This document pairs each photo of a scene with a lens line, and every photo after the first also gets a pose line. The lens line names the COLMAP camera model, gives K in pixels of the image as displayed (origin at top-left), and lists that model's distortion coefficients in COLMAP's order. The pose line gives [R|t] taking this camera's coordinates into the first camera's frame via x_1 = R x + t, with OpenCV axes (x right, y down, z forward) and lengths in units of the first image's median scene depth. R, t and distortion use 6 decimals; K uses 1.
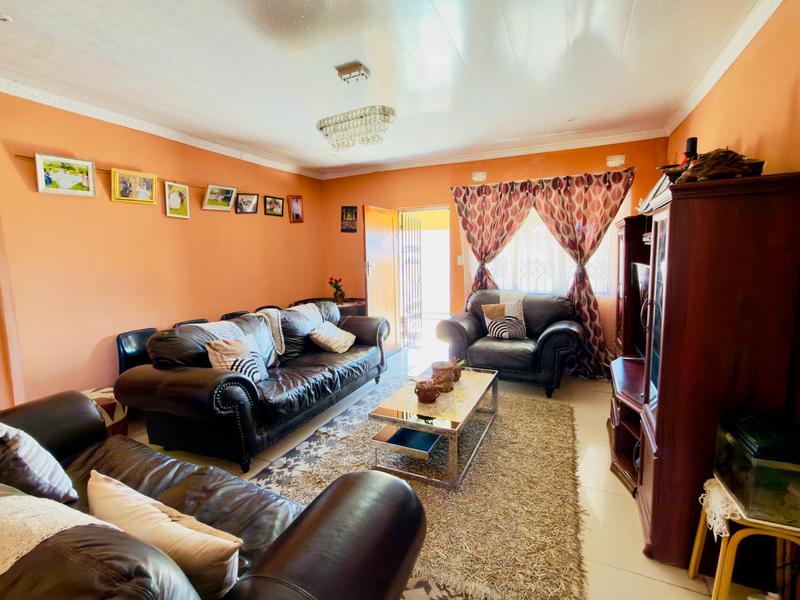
lens RADIAL K [[375.6, 0, 400.0], [0, 375.6, 300.0], [0, 0, 1]] dist [-0.001036, -0.000103]
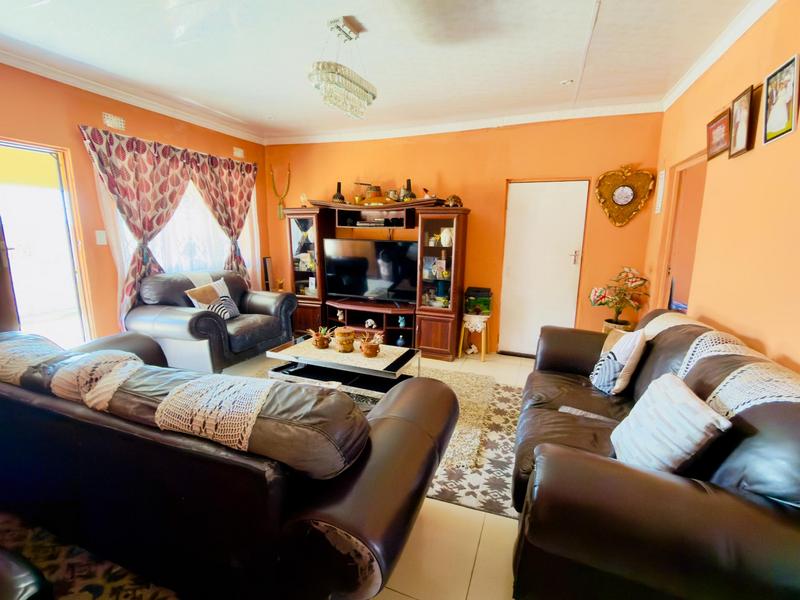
lens RADIAL K [[375.6, 0, 400.0], [0, 375.6, 300.0], [0, 0, 1]] dist [-0.001036, -0.000103]
pose [[-0.084707, -0.161863, 0.983171, -0.614123], [0.109361, 0.979246, 0.170639, -0.054104], [-0.990386, 0.121975, -0.065248, 0.545344]]
